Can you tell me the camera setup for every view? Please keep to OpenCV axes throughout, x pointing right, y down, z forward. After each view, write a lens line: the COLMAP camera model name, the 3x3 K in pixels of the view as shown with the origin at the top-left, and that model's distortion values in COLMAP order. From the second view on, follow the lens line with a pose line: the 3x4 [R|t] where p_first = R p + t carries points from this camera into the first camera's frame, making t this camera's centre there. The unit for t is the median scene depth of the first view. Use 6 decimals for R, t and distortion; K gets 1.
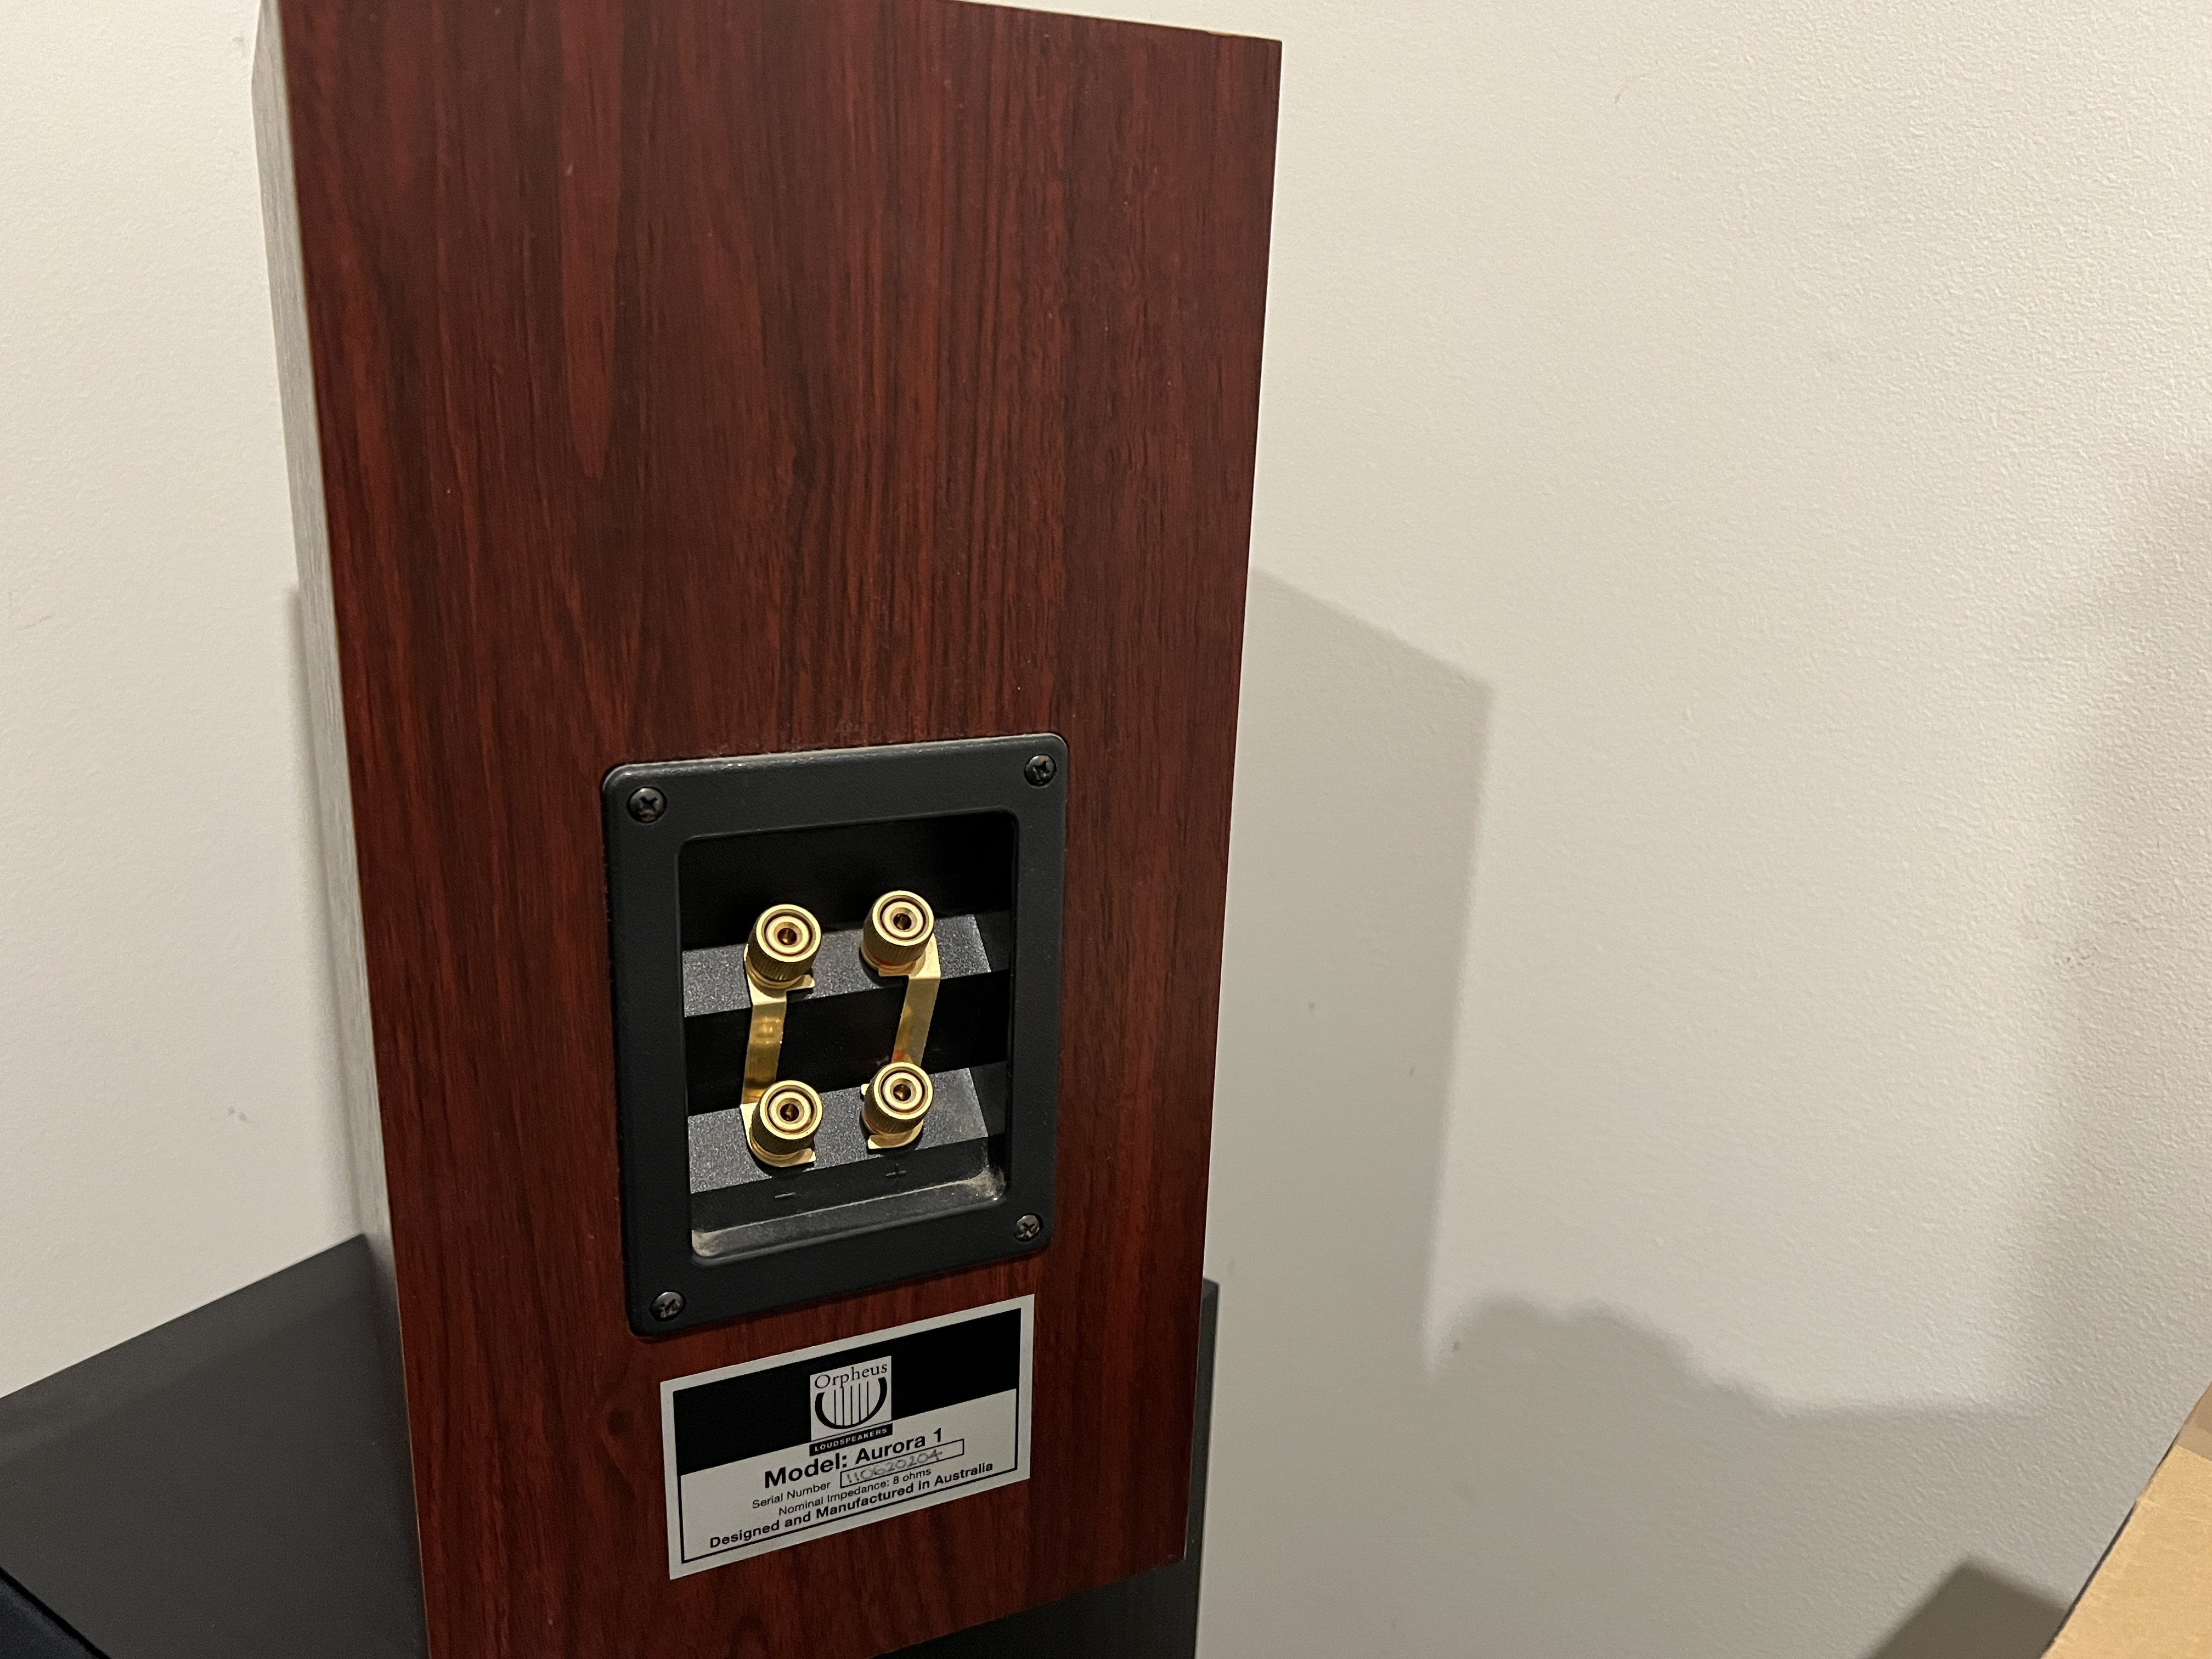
lens RADIAL K [[1710.4, 0, 1104.5], [0, 1710.4, 835.4], [0, 0, 1]] dist [0.032770, -0.055410]
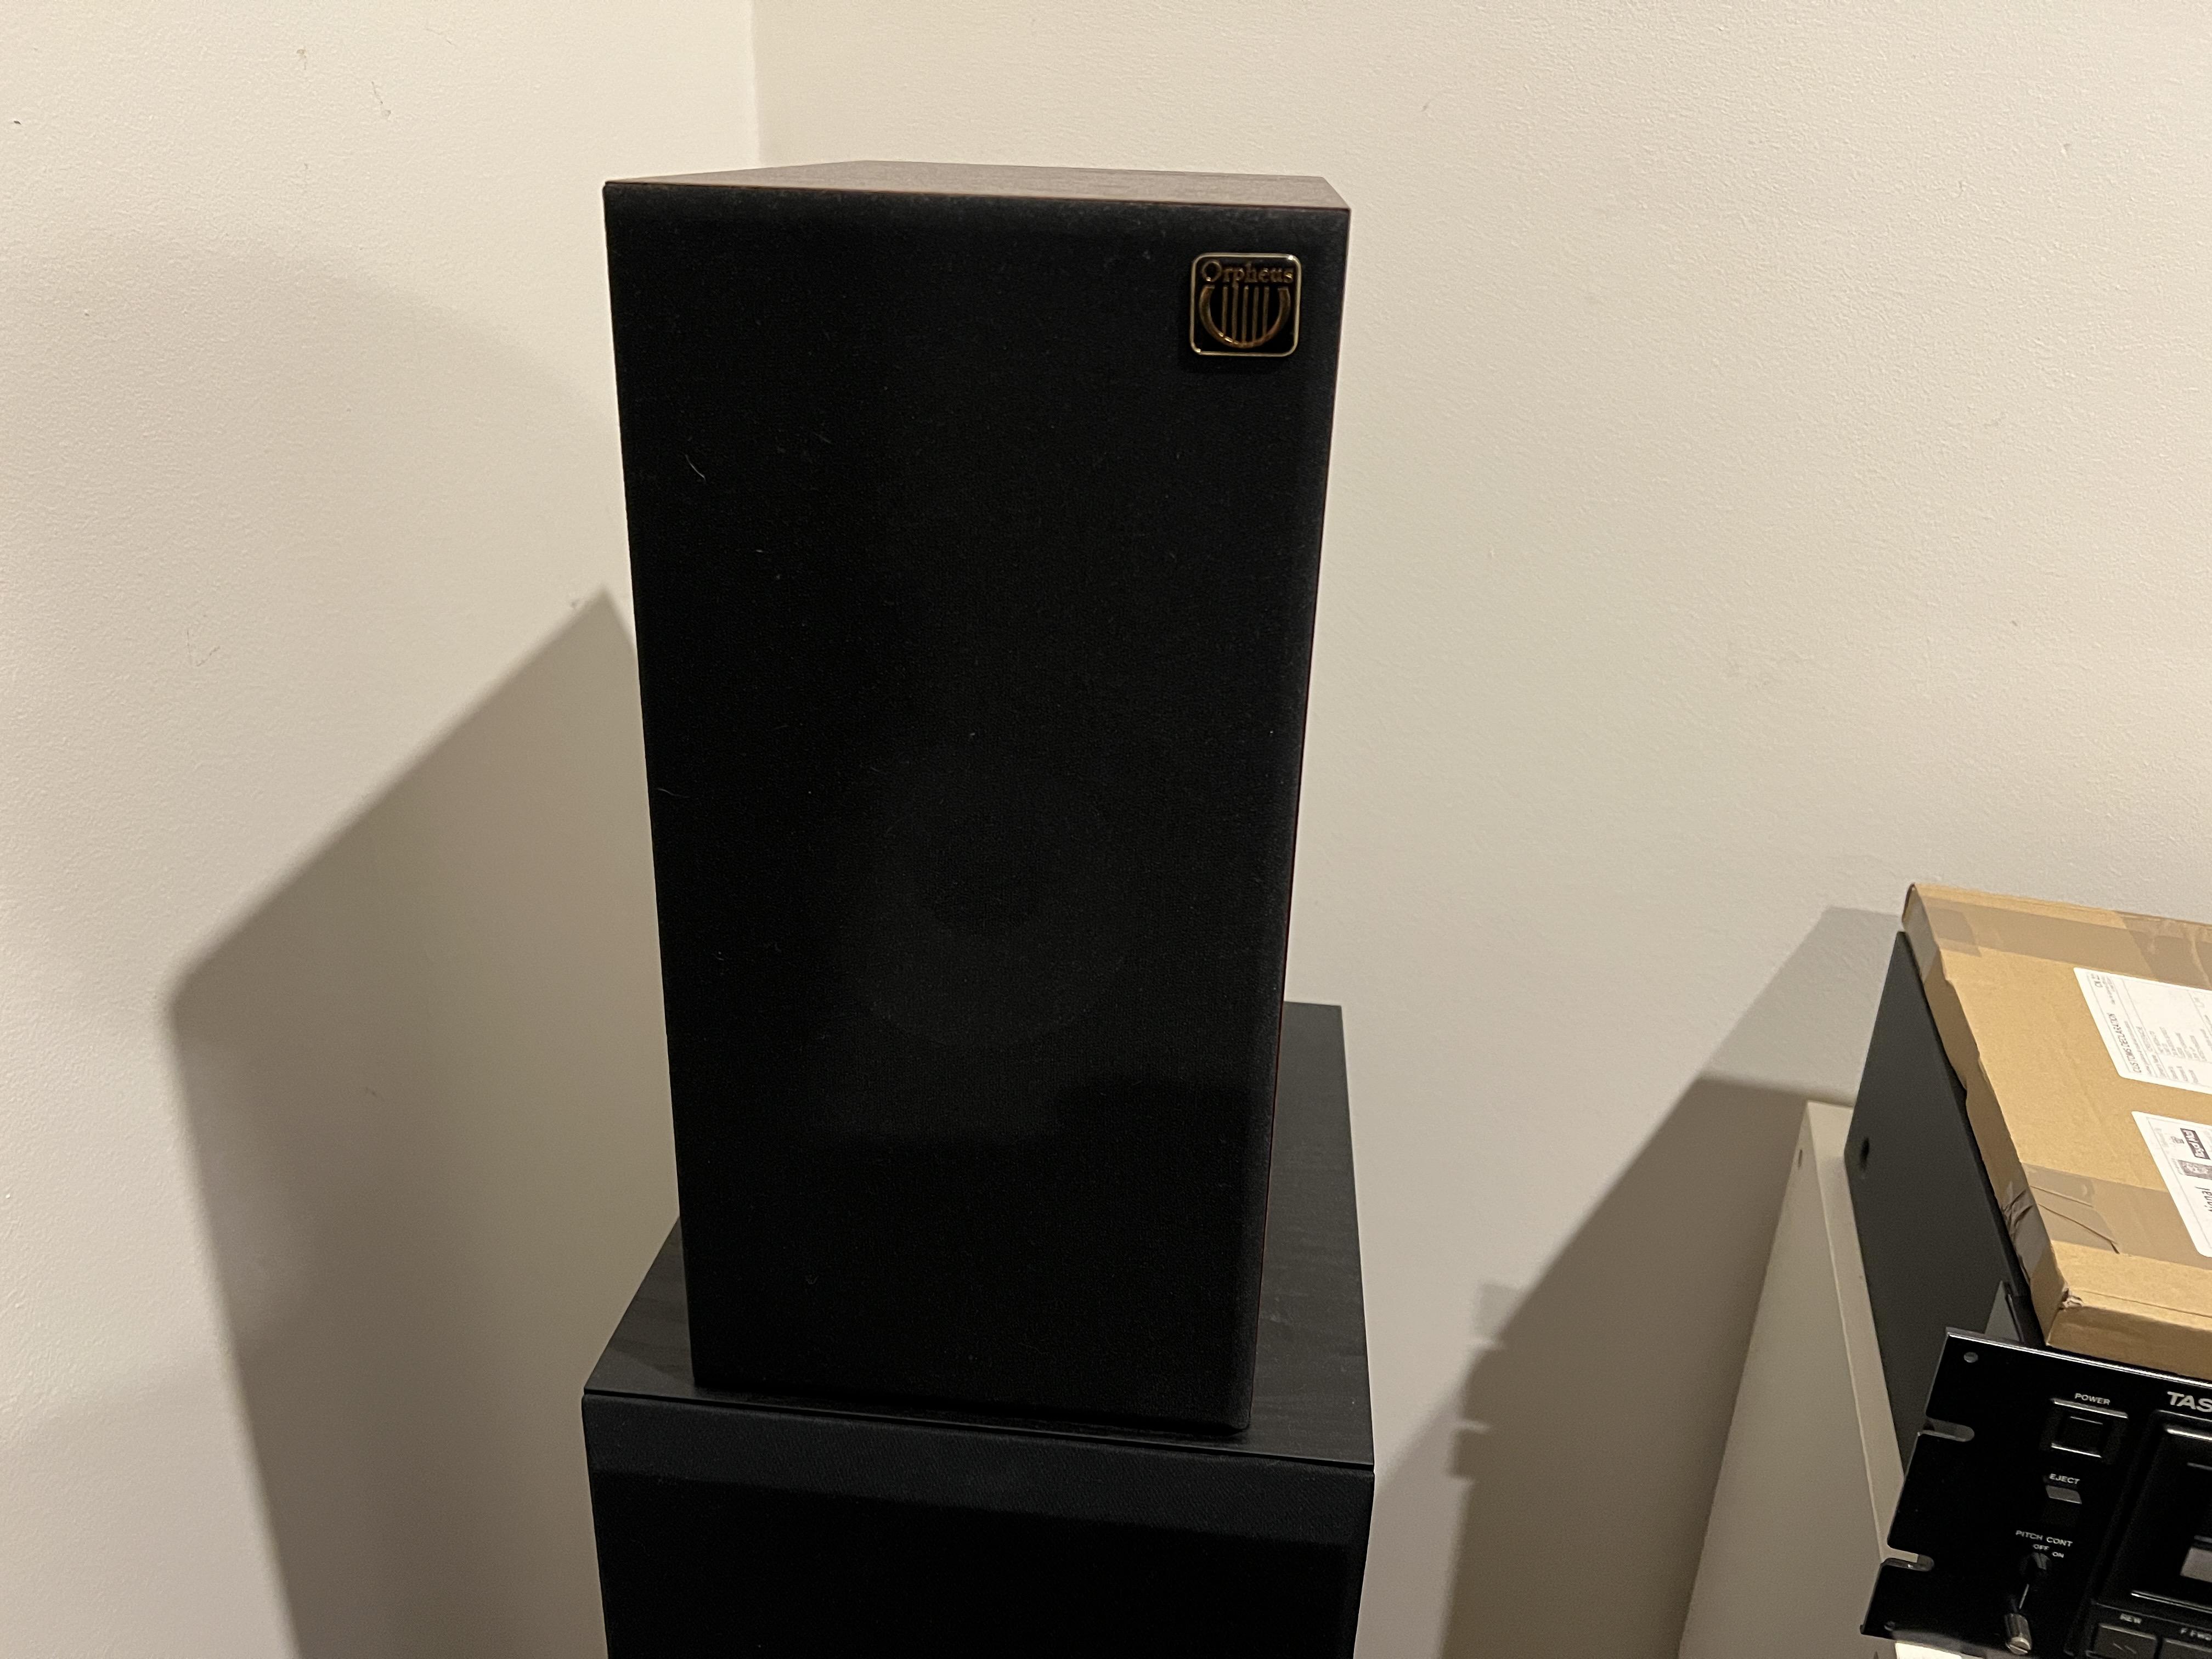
lens RADIAL K [[1710.4, 0, 1104.5], [0, 1710.4, 835.4], [0, 0, 1]] dist [0.032770, -0.055410]
pose [[0.886839, -0.186922, 0.422584, -0.663002], [0.137943, 0.979922, 0.143960, -0.102935], [-0.441008, -0.069377, 0.894818, -0.158894]]
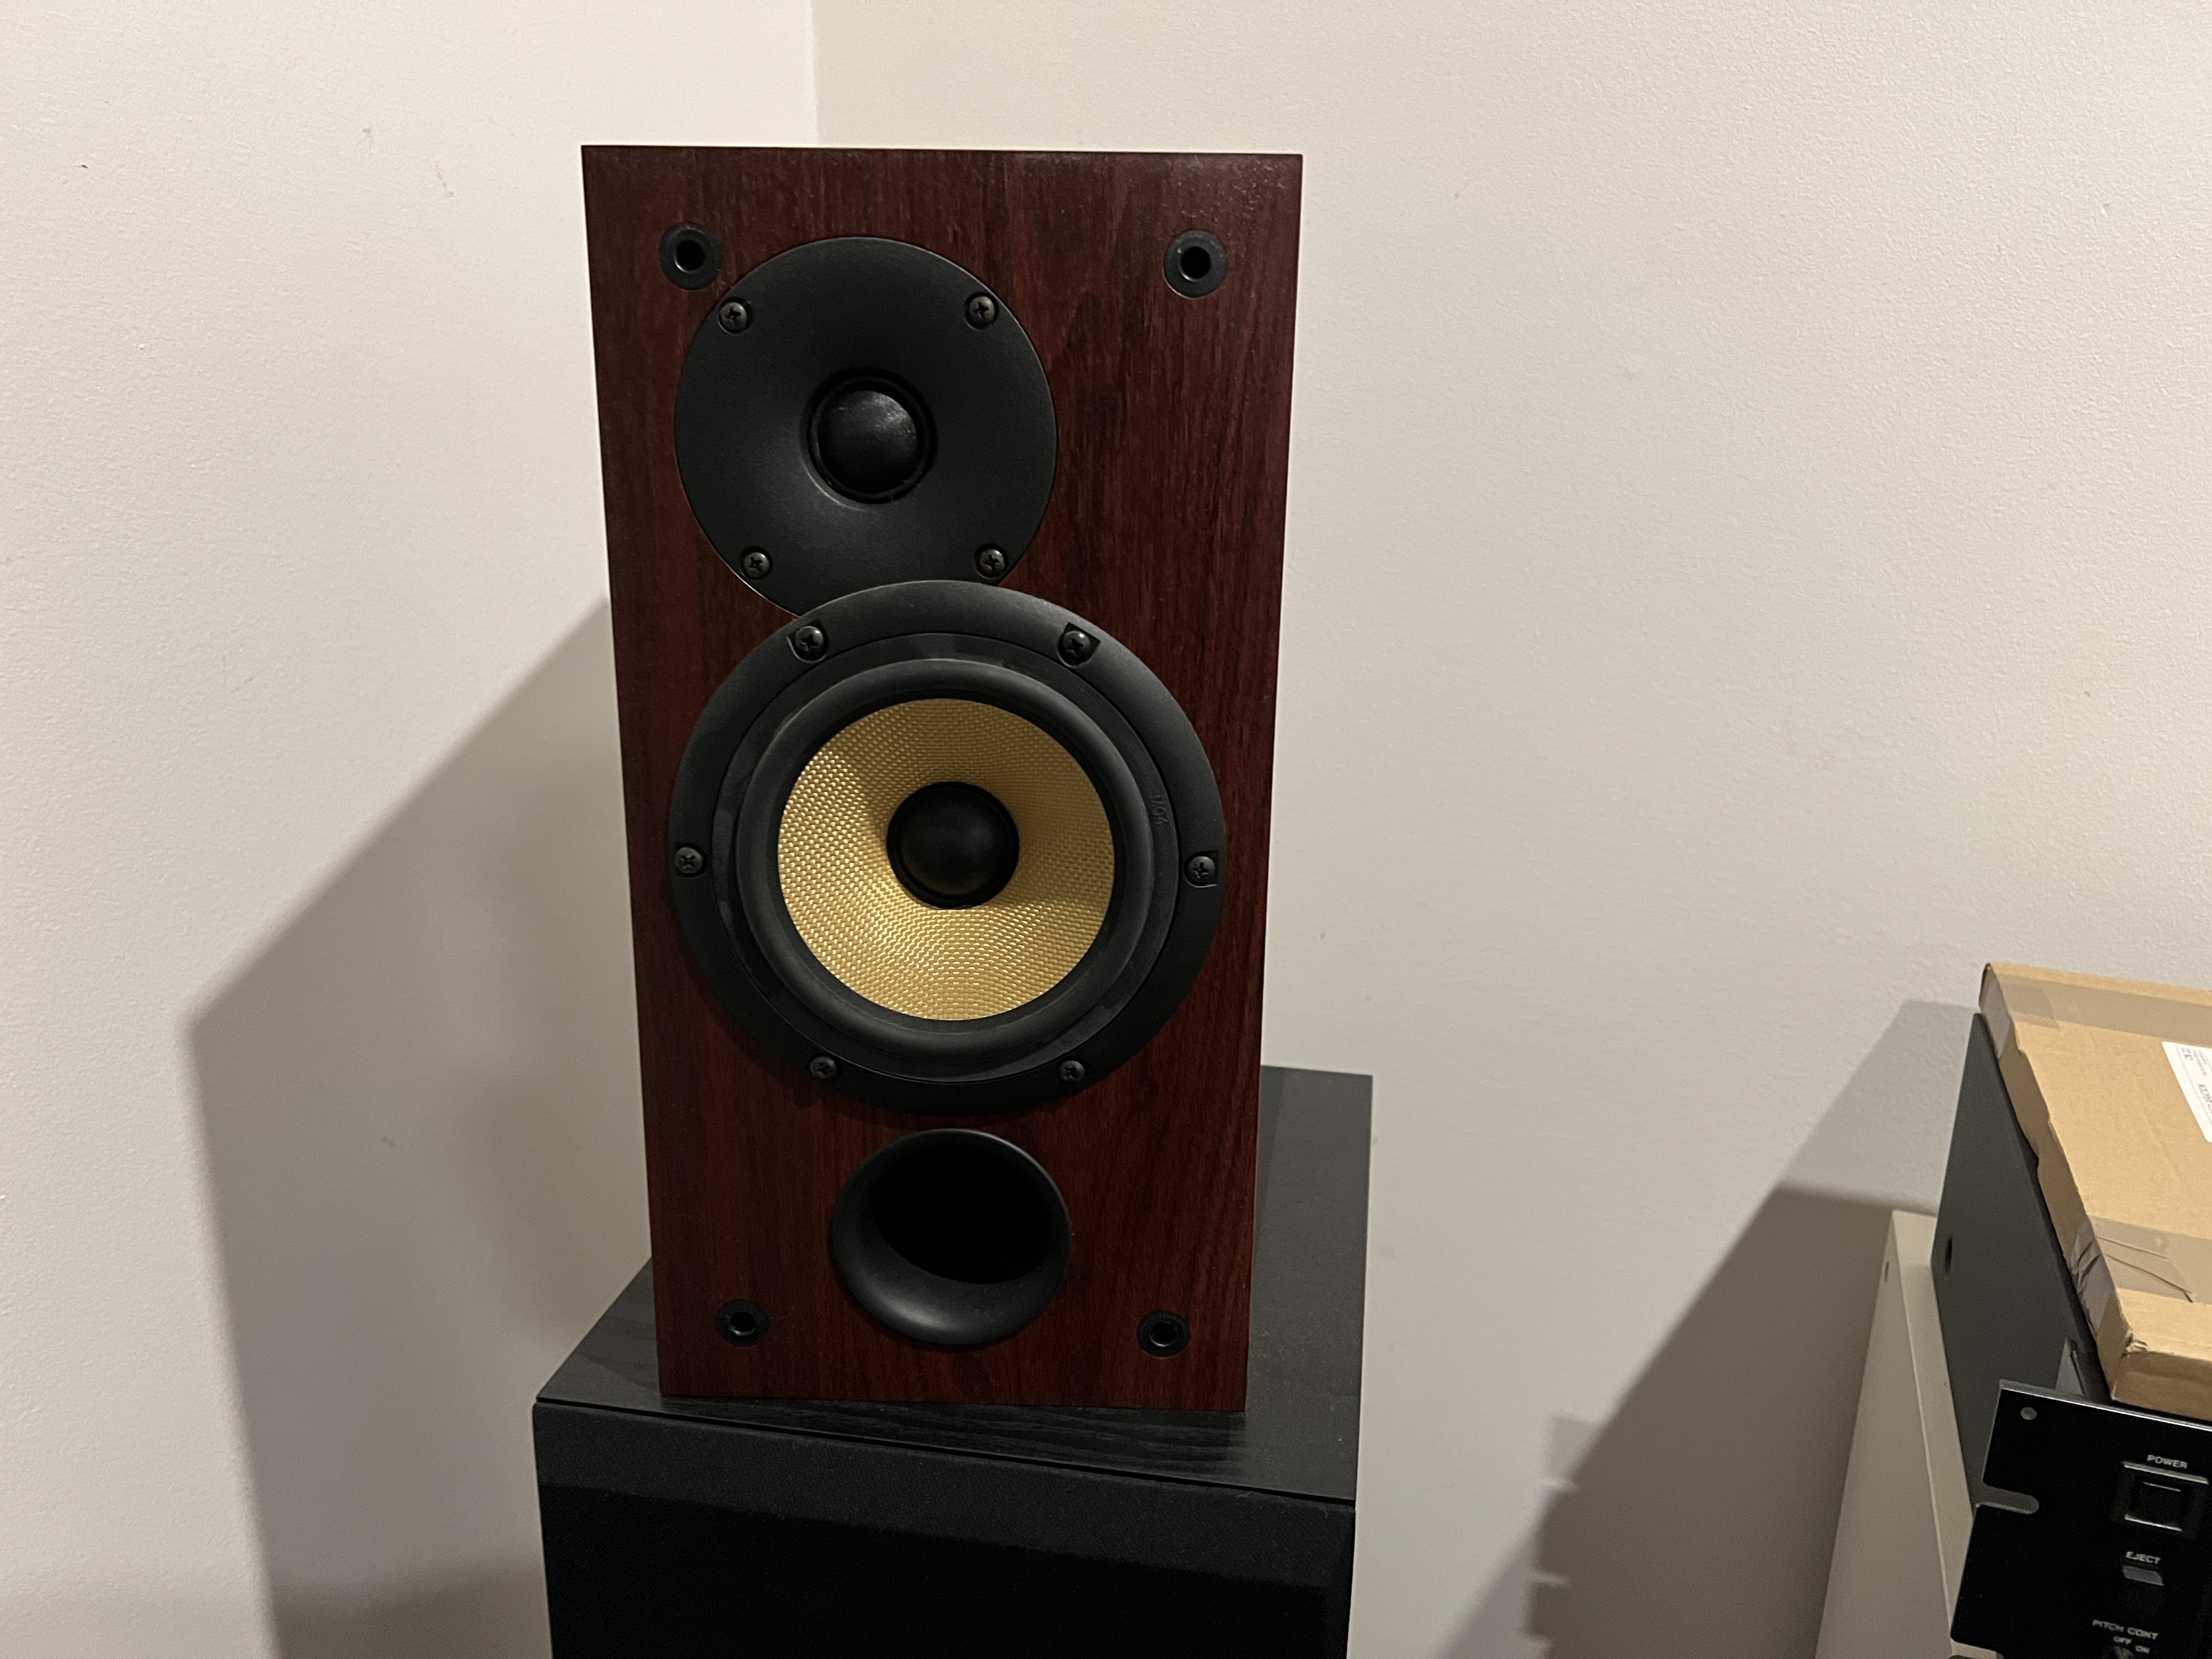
lens RADIAL K [[1709.2, 0, 1096.6], [0, 1709.2, 828.2], [0, 0, 1]] dist [0.044699, -0.073206]
pose [[0.919171, -0.129926, 0.371810, -0.601059], [0.134316, 0.990837, 0.014190, 0.020061], [-0.370247, 0.036897, 0.928200, -0.178597]]
